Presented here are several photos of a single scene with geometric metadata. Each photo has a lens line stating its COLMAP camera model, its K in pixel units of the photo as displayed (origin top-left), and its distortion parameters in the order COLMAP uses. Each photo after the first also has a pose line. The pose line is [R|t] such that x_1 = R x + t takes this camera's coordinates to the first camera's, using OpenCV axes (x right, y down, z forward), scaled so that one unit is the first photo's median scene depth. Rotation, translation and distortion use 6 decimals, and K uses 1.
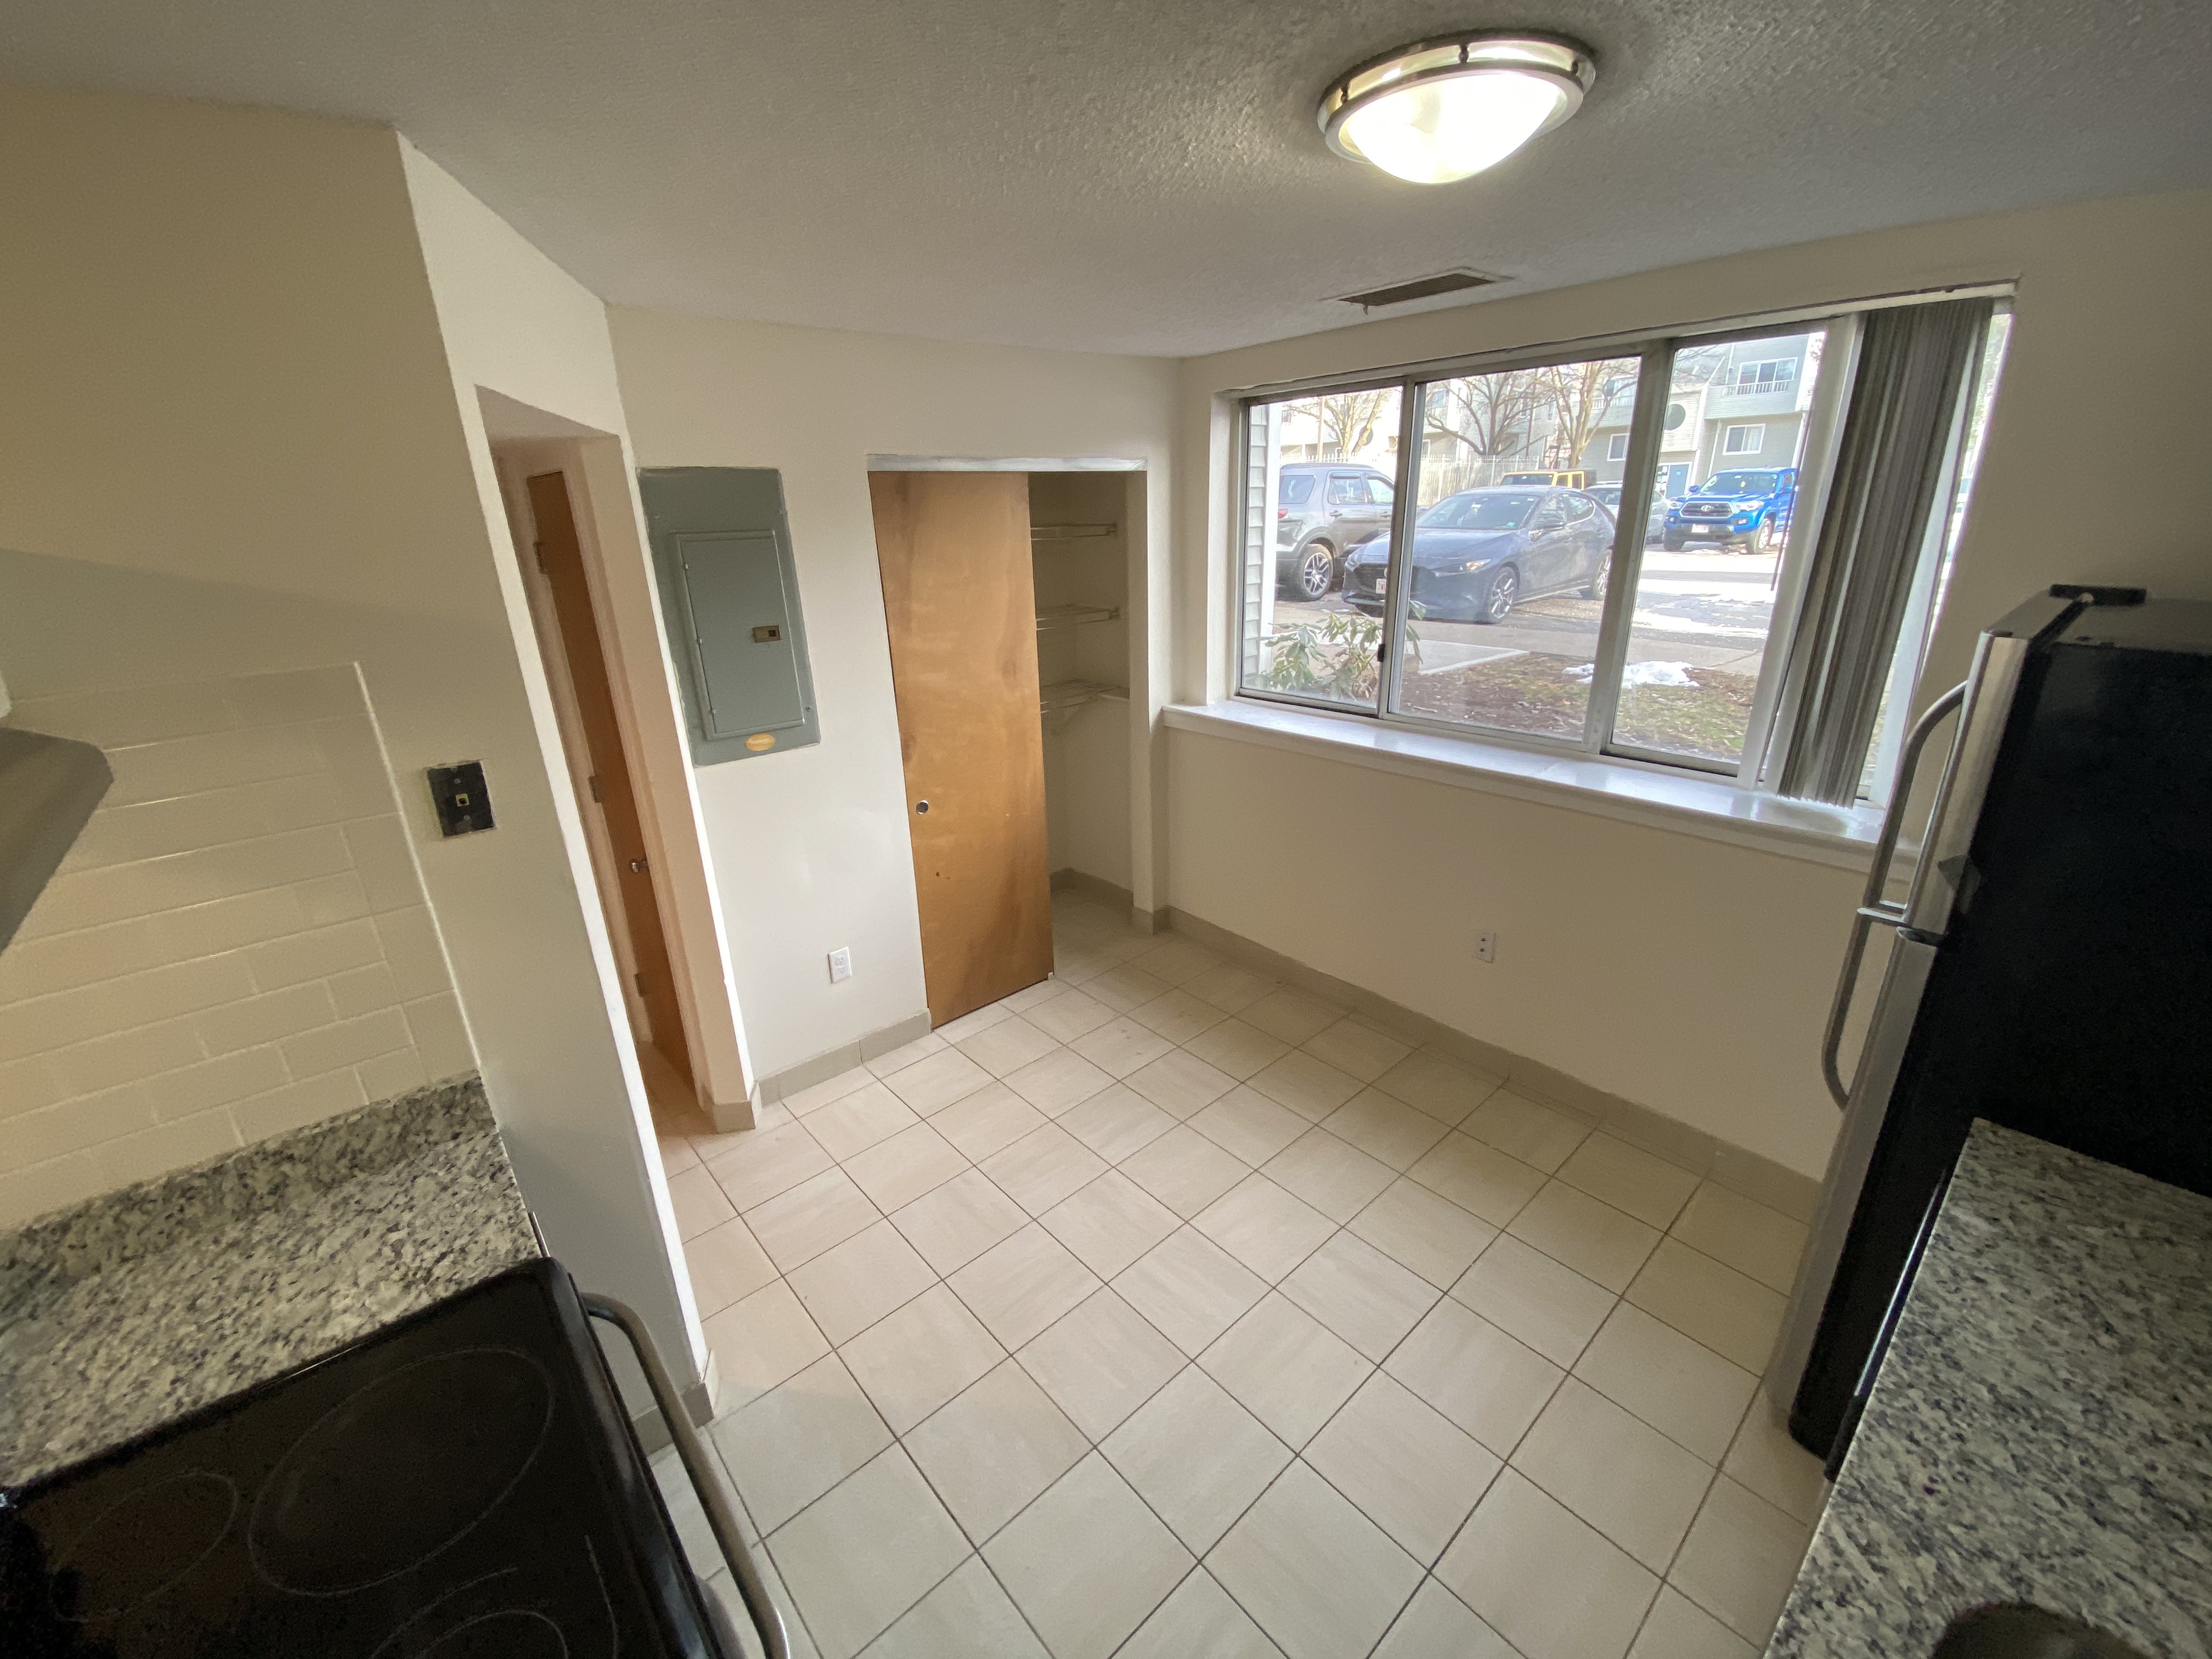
lens RADIAL K [[878.3, 0, 1113.0], [0, 878.3, 827.2], [0, 0, 1]] dist [0.019092, -0.015149]
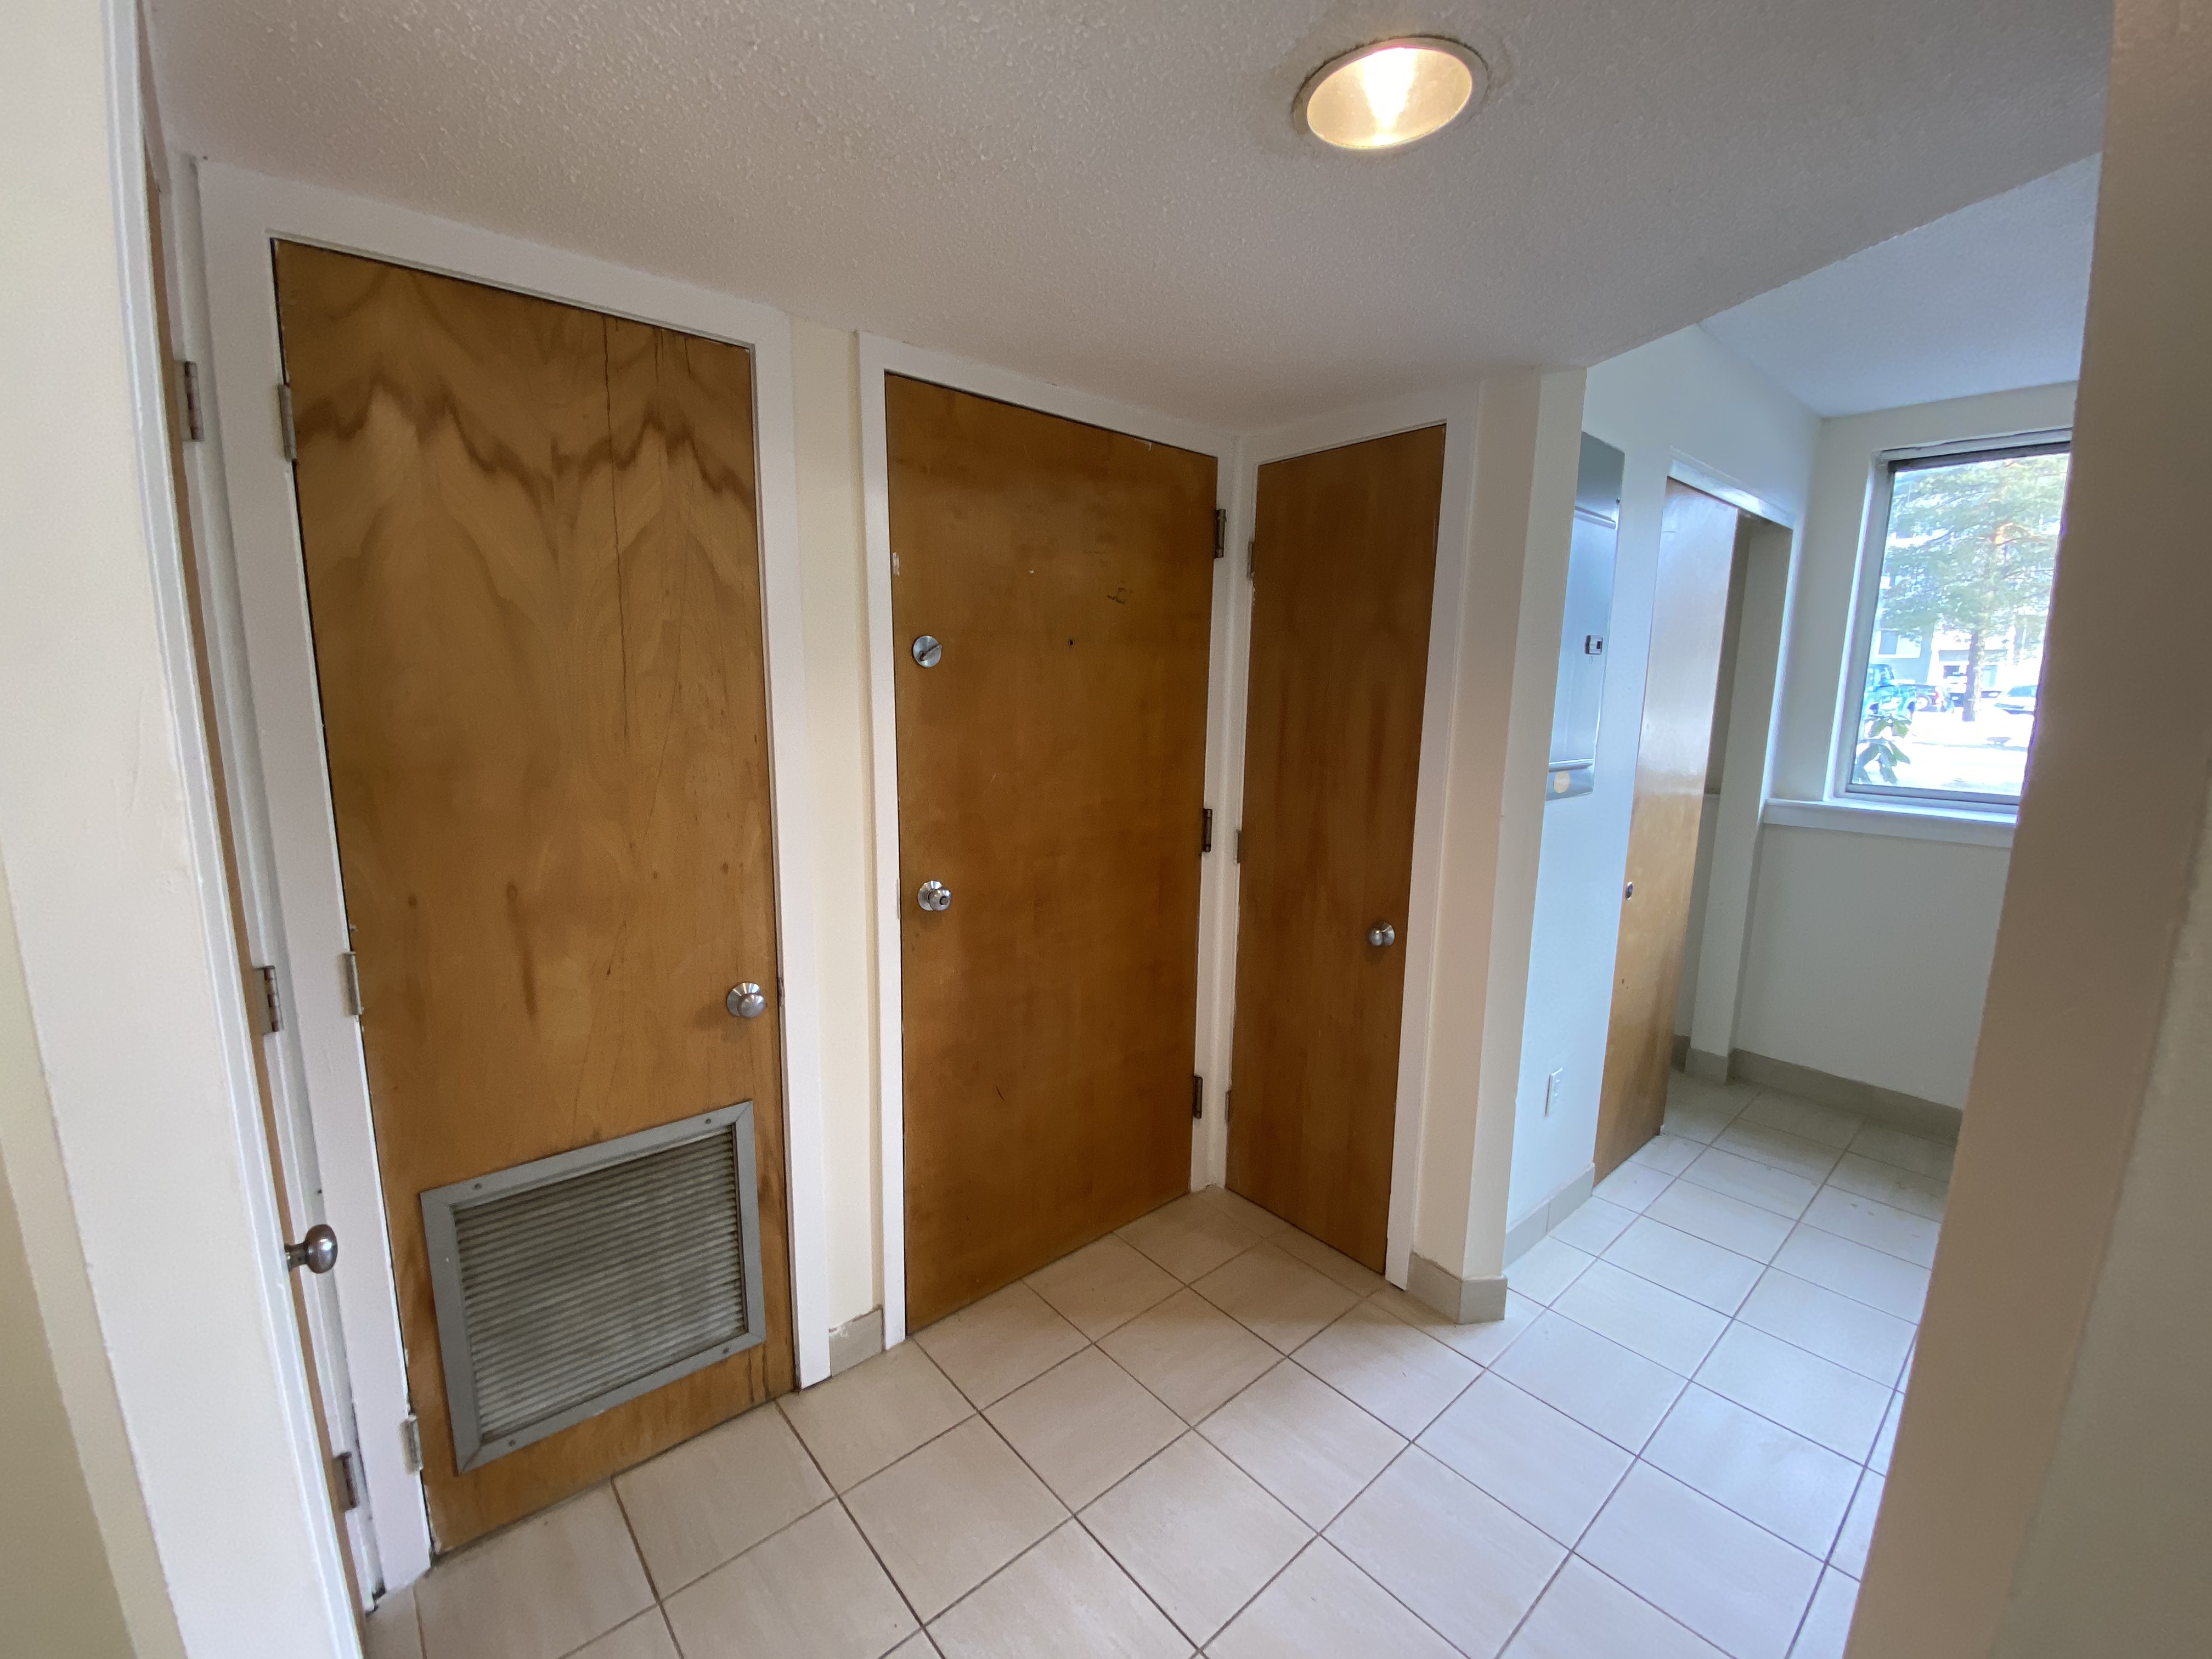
lens RADIAL K [[892.4, 0, 1101.9], [0, 892.4, 833.0], [0, 0, 1]] dist [0.013218, -0.016544]
pose [[0.999115, 0.033841, -0.024963, -0.719445], [-0.037867, 0.982179, -0.184093, 0.101788], [0.018288, 0.184876, 0.982592, 0.227308]]
